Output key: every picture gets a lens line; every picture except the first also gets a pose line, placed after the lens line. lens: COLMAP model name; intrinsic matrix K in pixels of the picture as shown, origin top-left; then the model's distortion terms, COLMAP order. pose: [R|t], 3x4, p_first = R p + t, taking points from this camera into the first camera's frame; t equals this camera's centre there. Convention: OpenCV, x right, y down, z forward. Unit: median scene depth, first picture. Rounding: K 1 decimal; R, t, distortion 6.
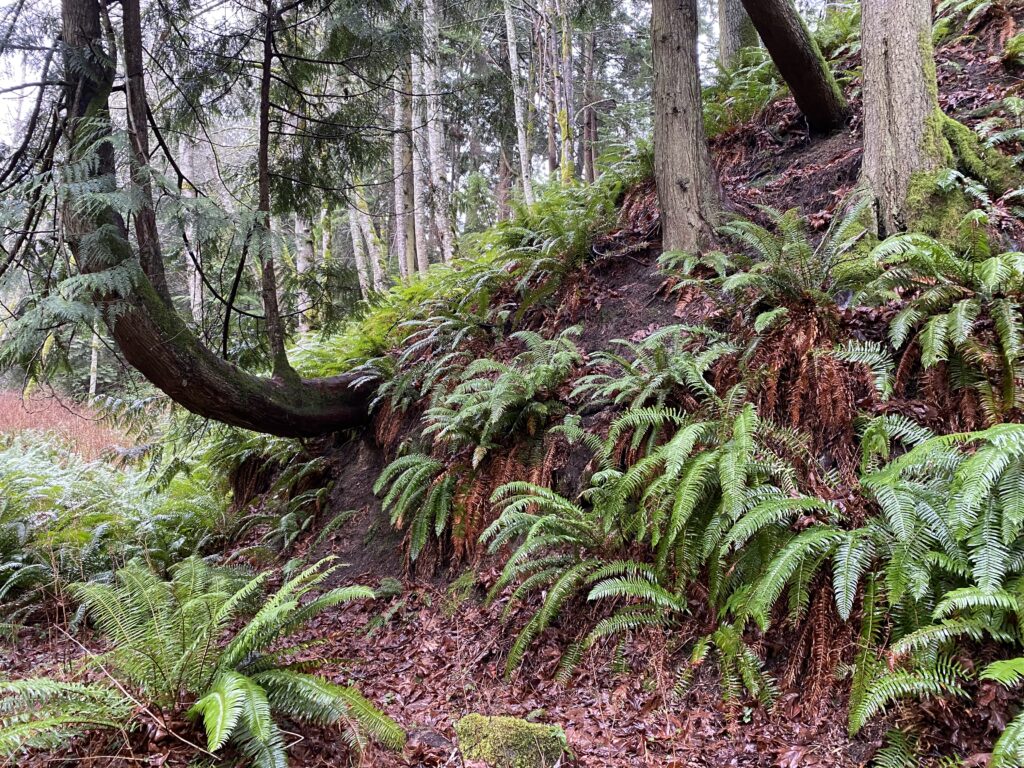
lens RADIAL K [[765.7, 0, 508.9], [0, 765.7, 378.8], [0, 0, 1]] dist [0.040699, -0.027066]
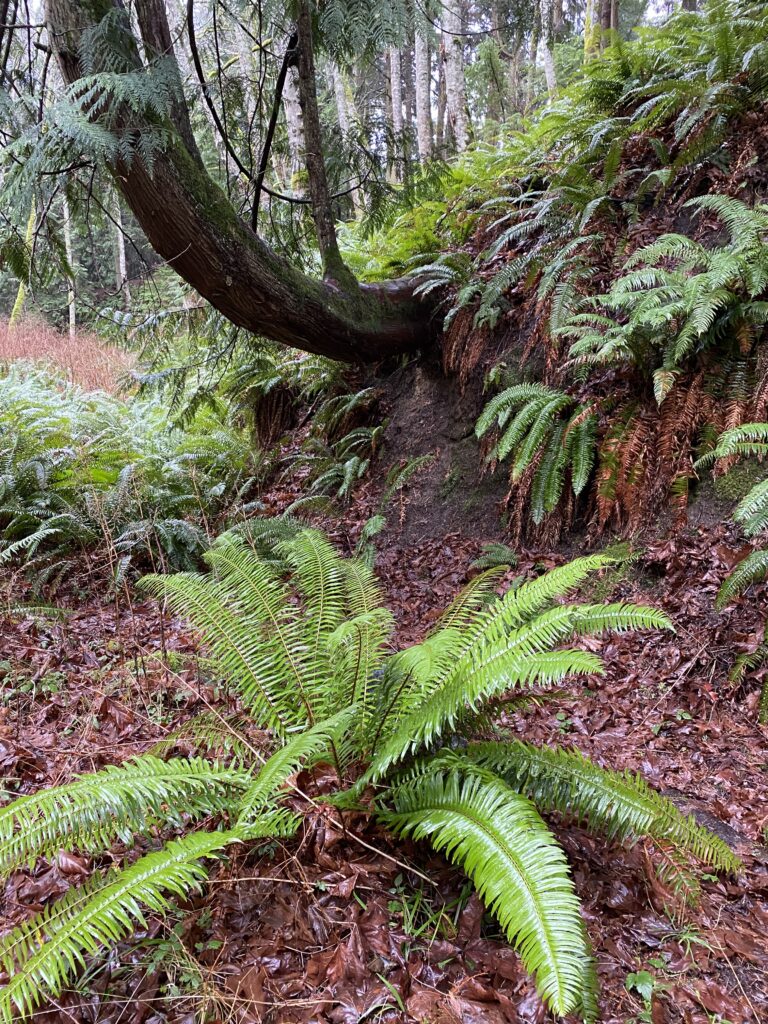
lens RADIAL K [[765.7, 0, 390.1], [0, 765.7, 511.3], [0, 0, 1]] dist [0.040699, -0.027066]
pose [[0.993863, 0.021527, -0.108503, -0.154498], [0.006761, 0.967226, 0.253827, 0.026527], [0.110411, -0.253003, 0.961145, 0.218987]]
